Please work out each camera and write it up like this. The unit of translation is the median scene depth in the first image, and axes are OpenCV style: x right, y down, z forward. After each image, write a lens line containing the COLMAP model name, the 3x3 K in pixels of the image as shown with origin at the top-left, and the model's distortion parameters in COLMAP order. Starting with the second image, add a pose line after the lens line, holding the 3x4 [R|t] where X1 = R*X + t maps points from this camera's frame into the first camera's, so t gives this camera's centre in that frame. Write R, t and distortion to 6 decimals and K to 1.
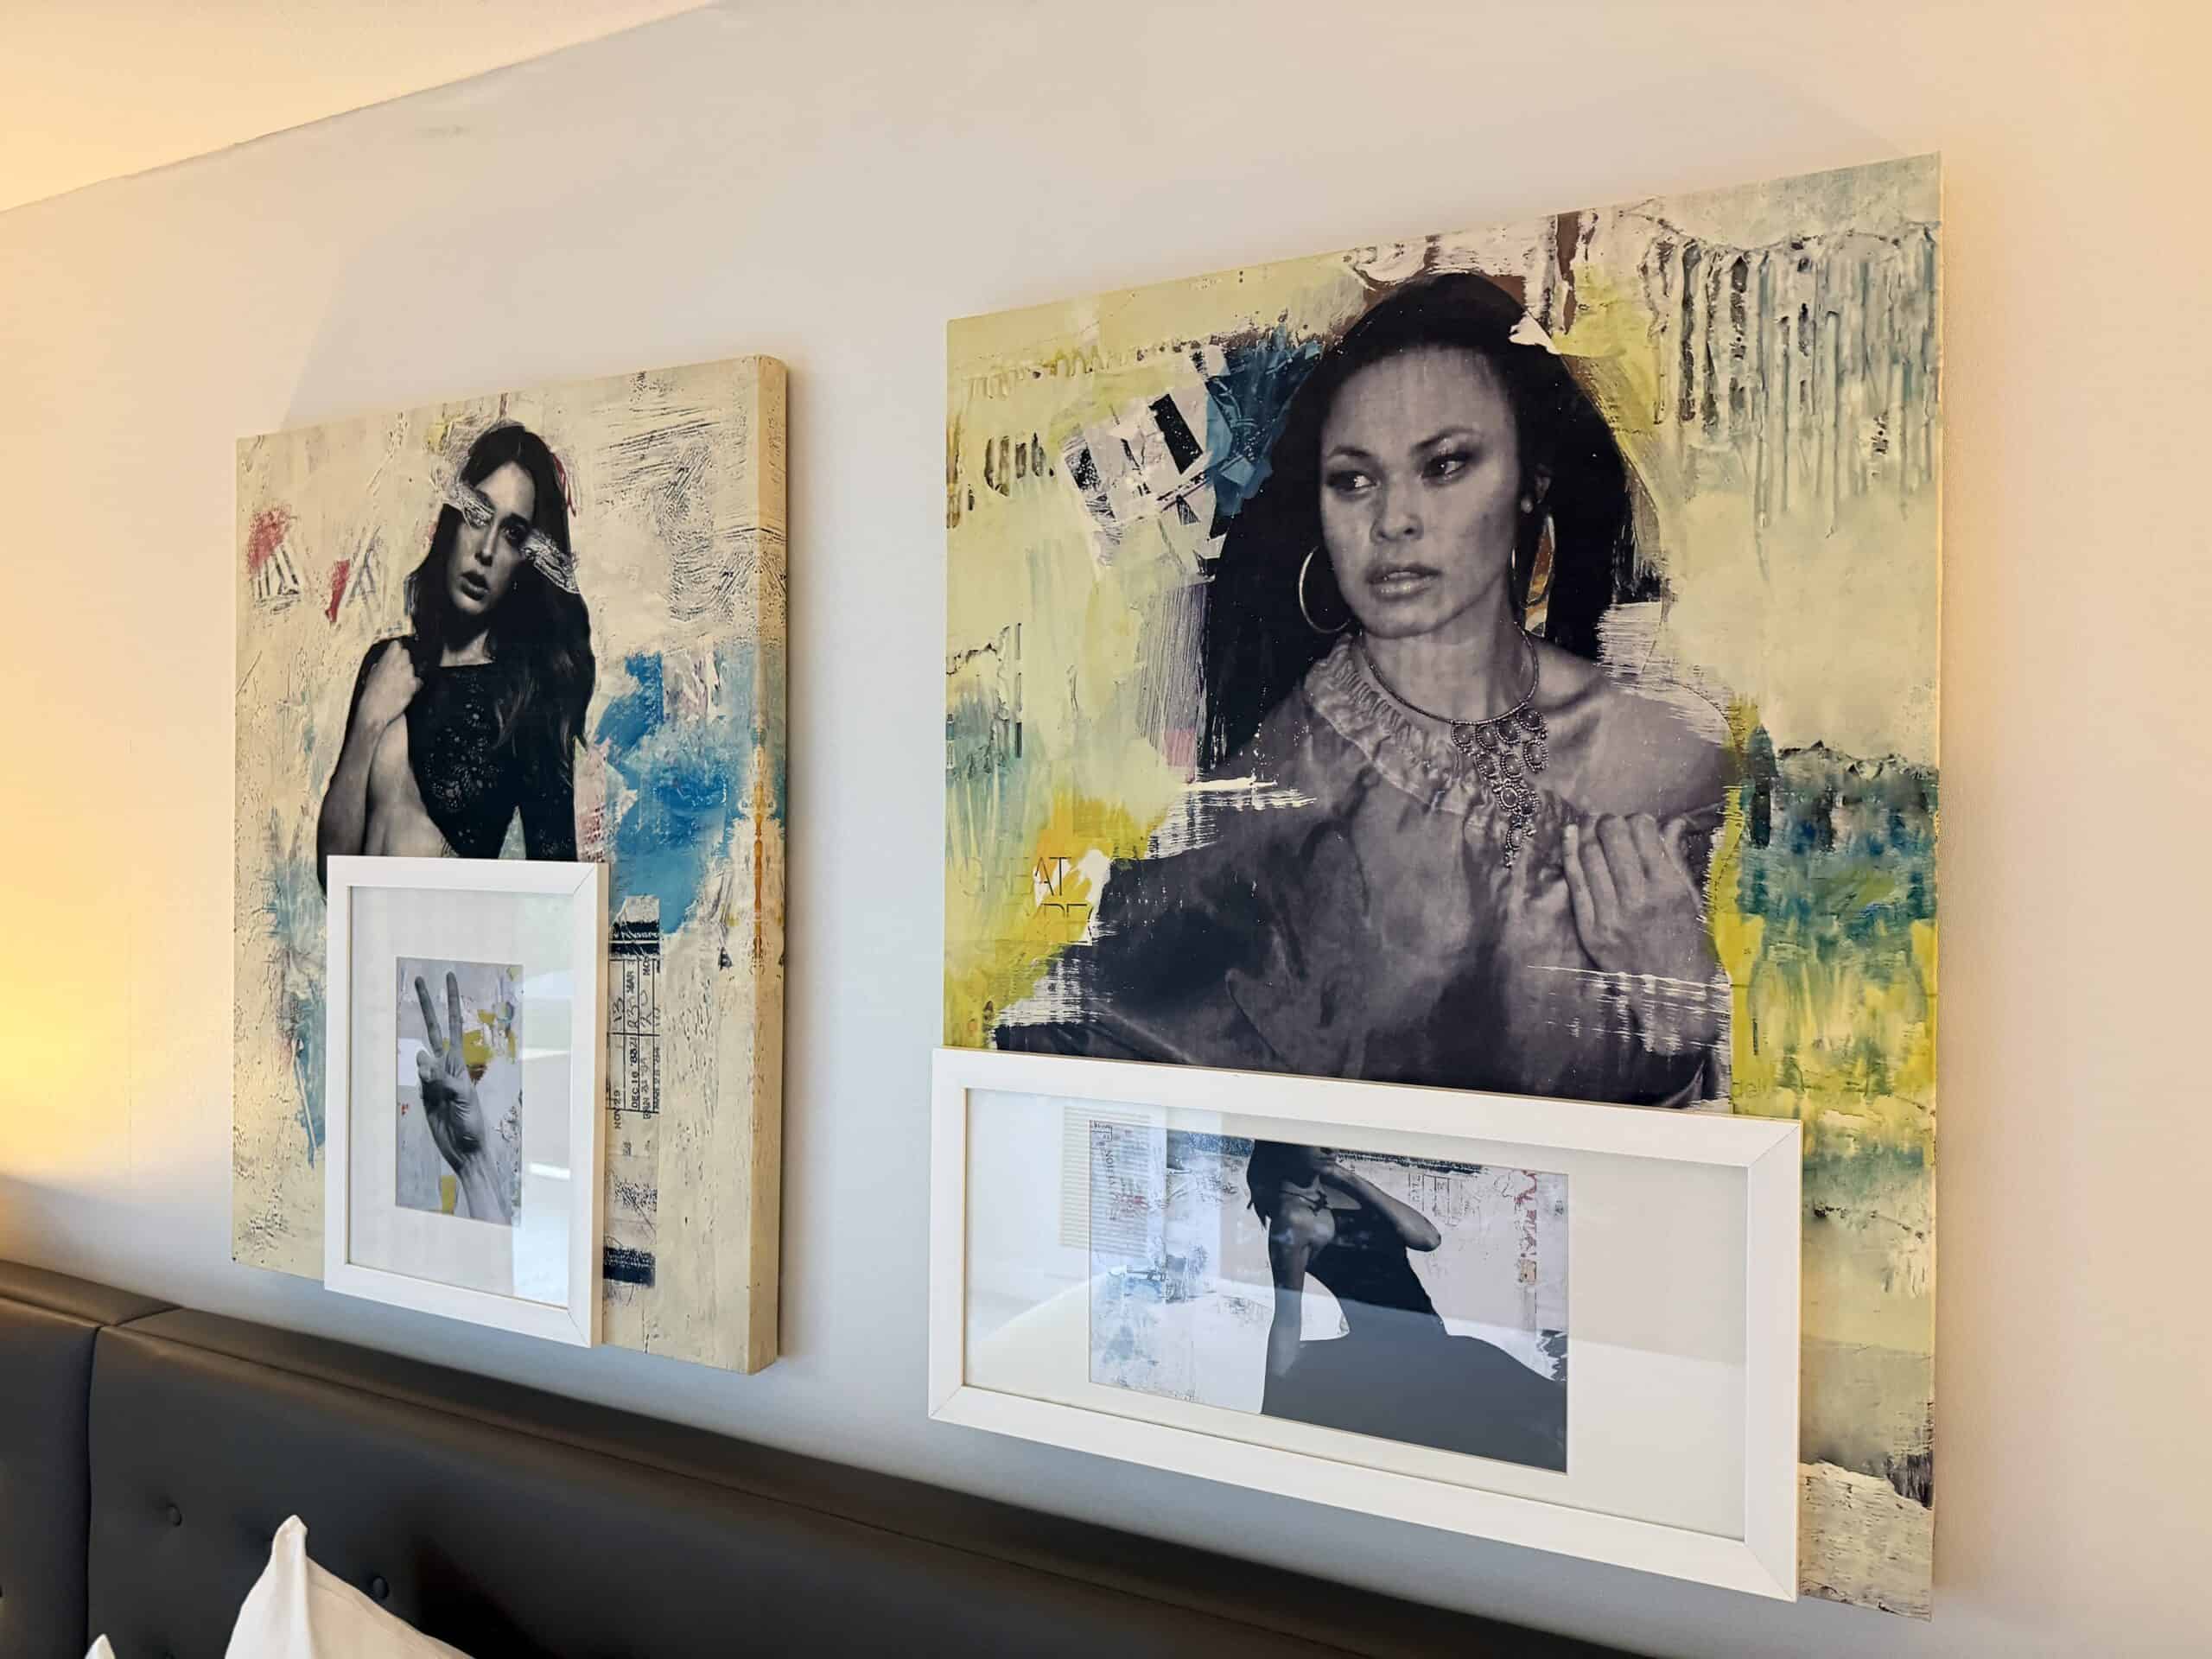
lens RADIAL K [[1554.3, 0, 1107.8], [0, 1554.3, 826.0], [0, 0, 1]] dist [0.044928, -0.052475]
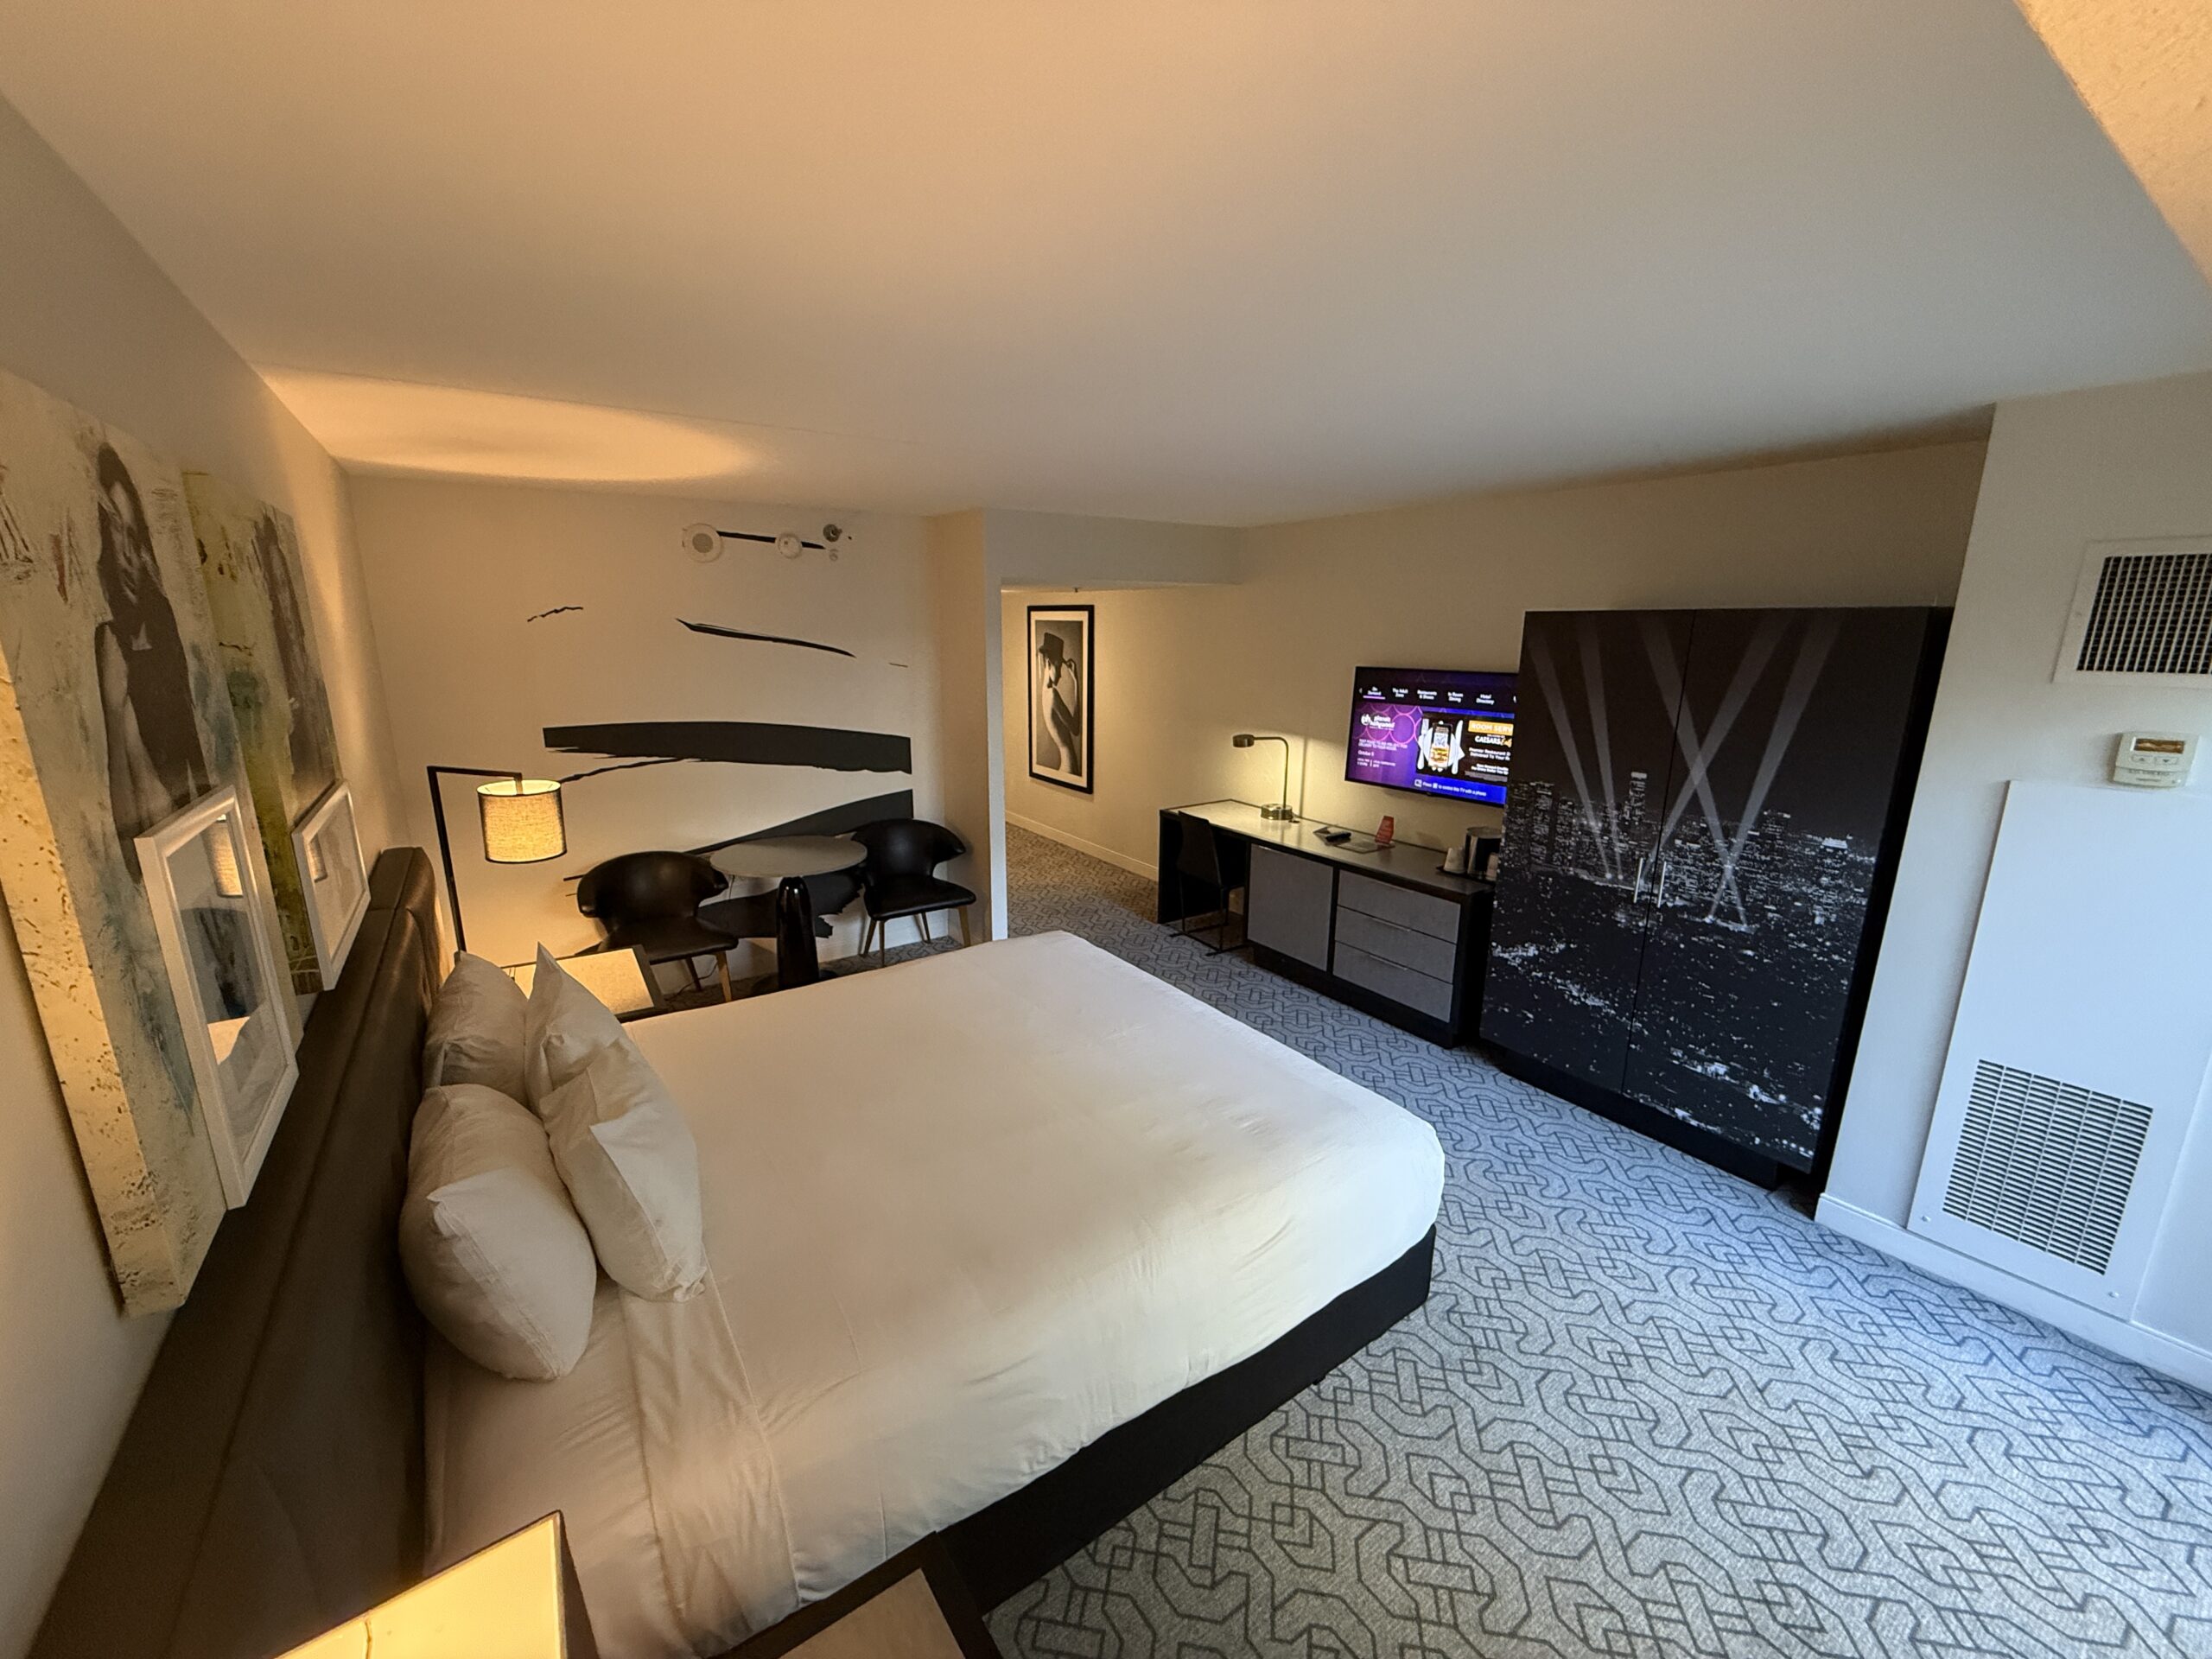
lens RADIAL K [[883.3, 0, 1097.9], [0, 883.3, 833.3], [0, 0, 1]] dist [0.002676, -0.000394]
pose [[-0.878418, -0.123865, 0.461562, -1.478992], [-0.010299, 0.970509, 0.240844, -0.147325], [-0.477782, 0.206808, -0.853788, 1.350613]]
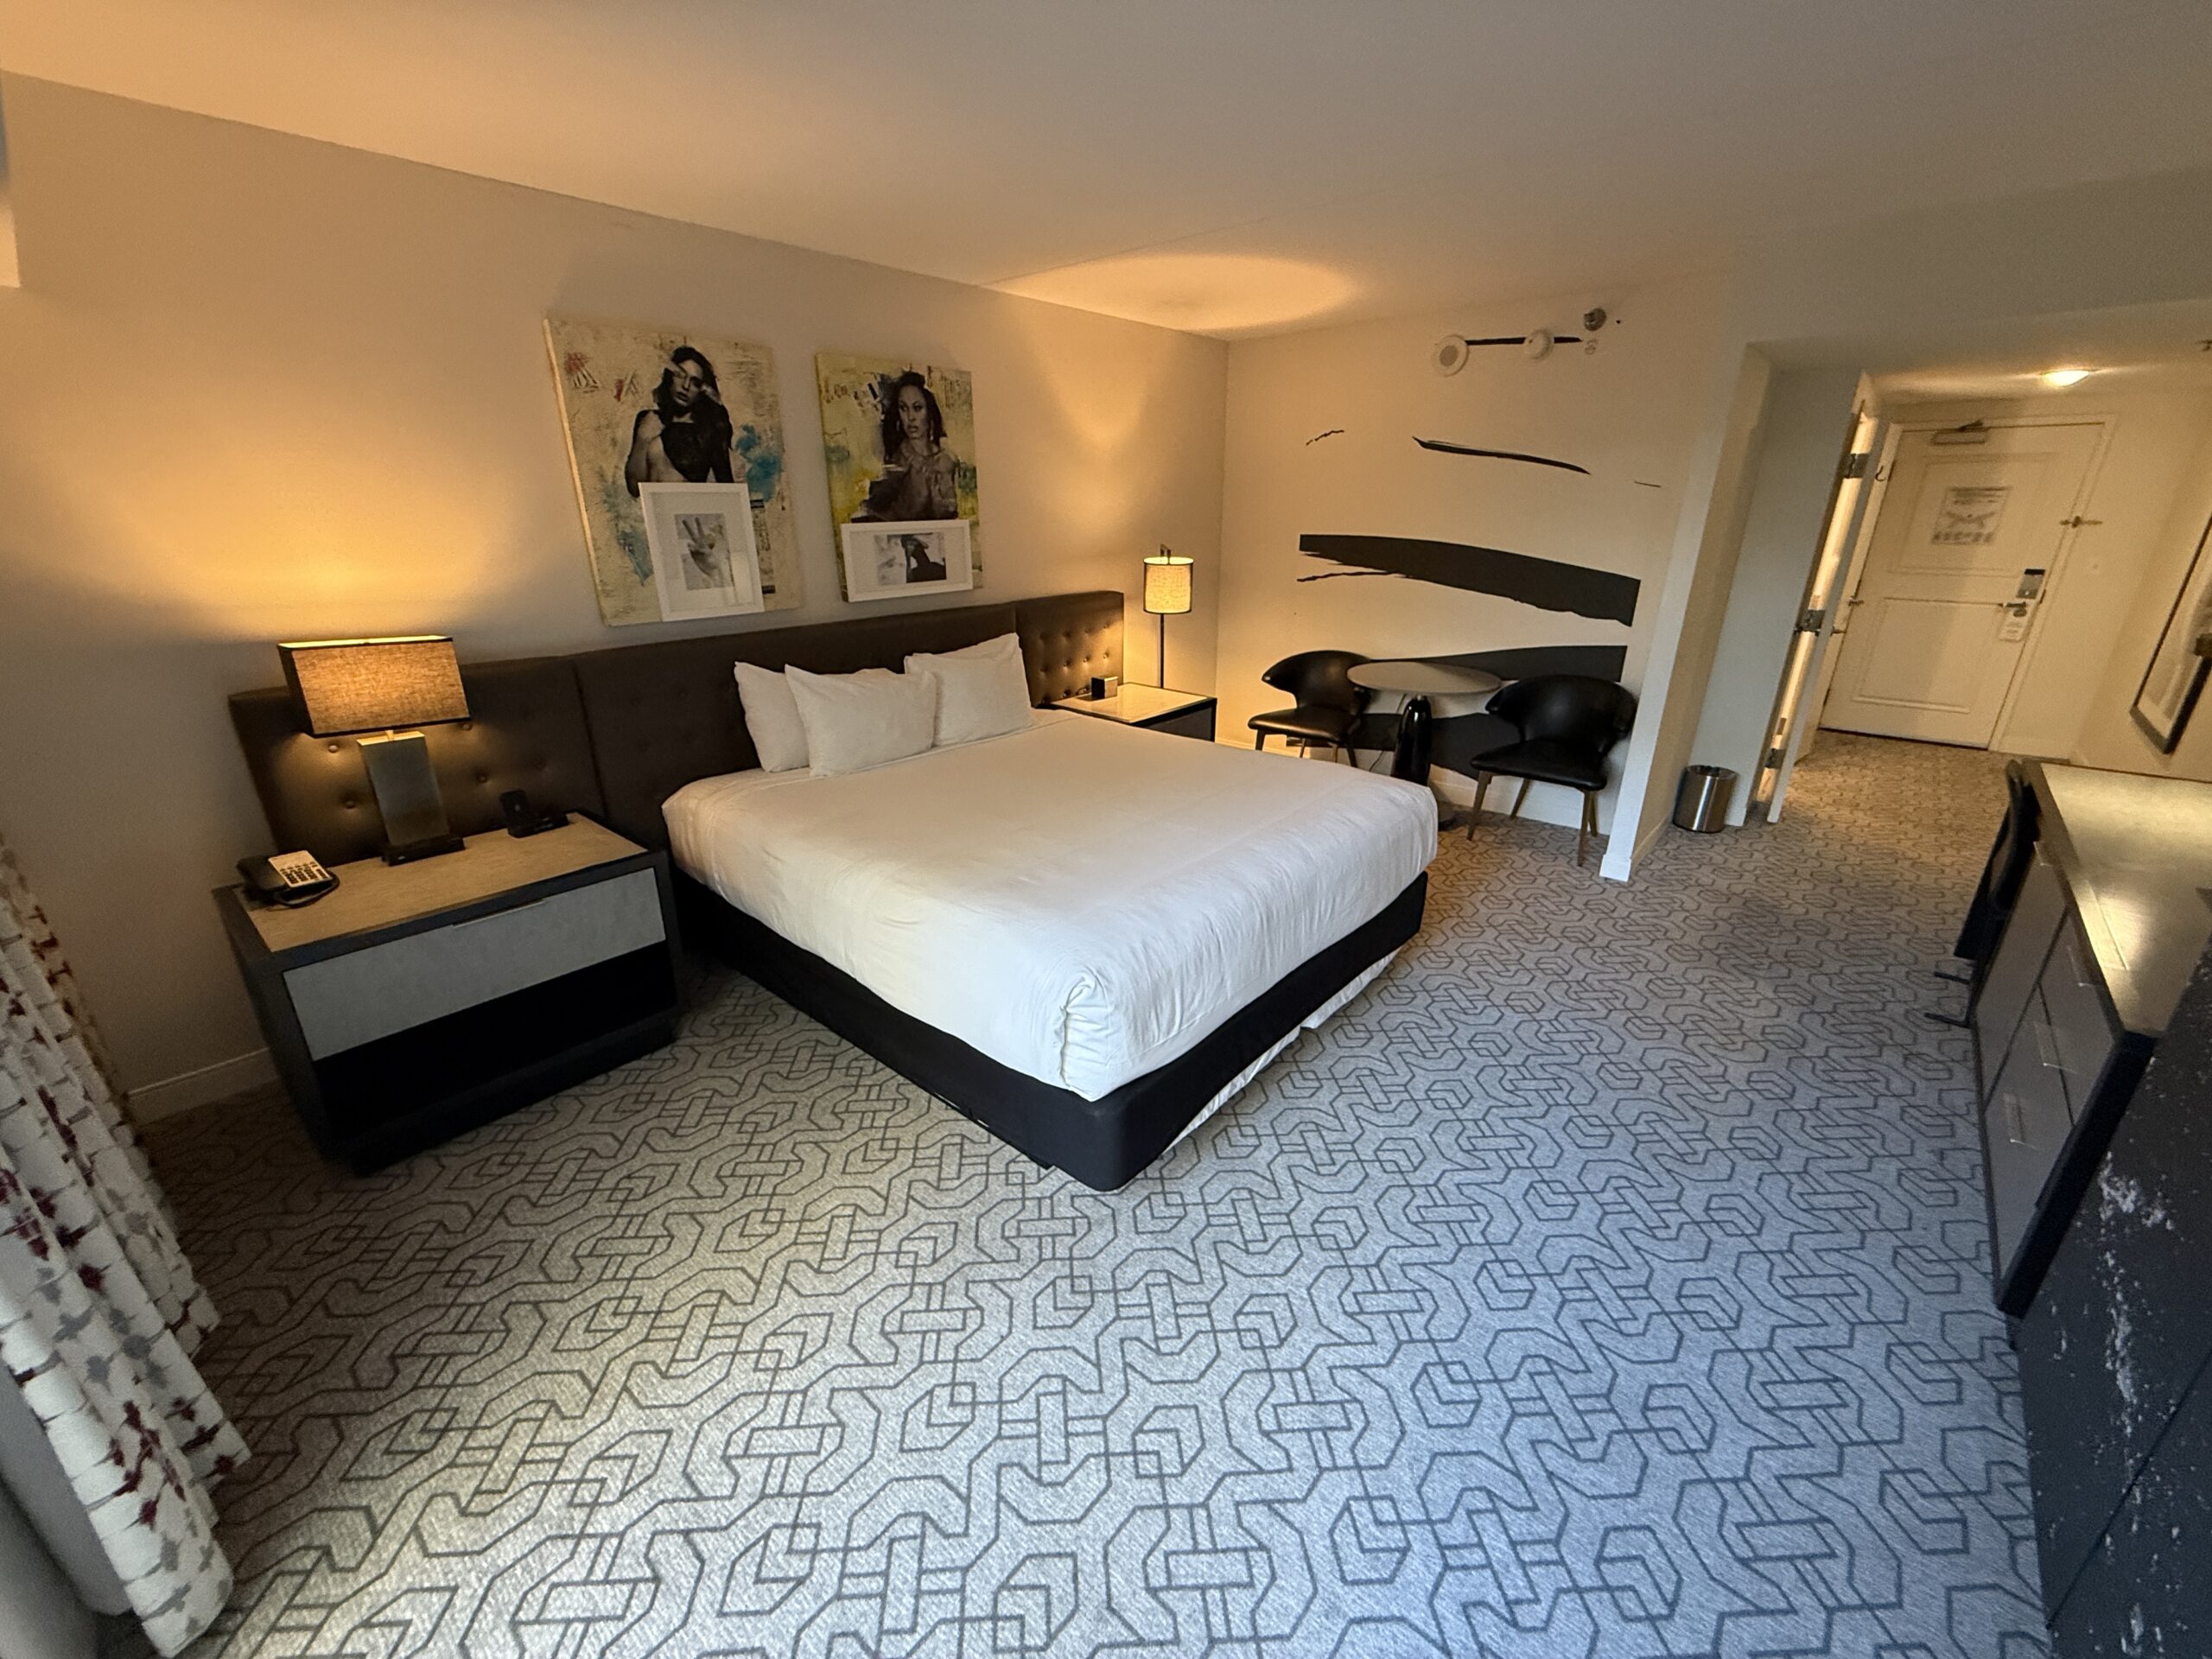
lens RADIAL K [[883.3, 0, 1108.4], [0, 883.3, 828.0], [0, 0, 1]] dist [0.002676, -0.000394]
pose [[0.240877, -0.348428, 0.905857, -2.414291], [0.012825, 0.934399, 0.355996, 0.053524], [-0.970471, -0.074133, 0.229544, -0.440310]]
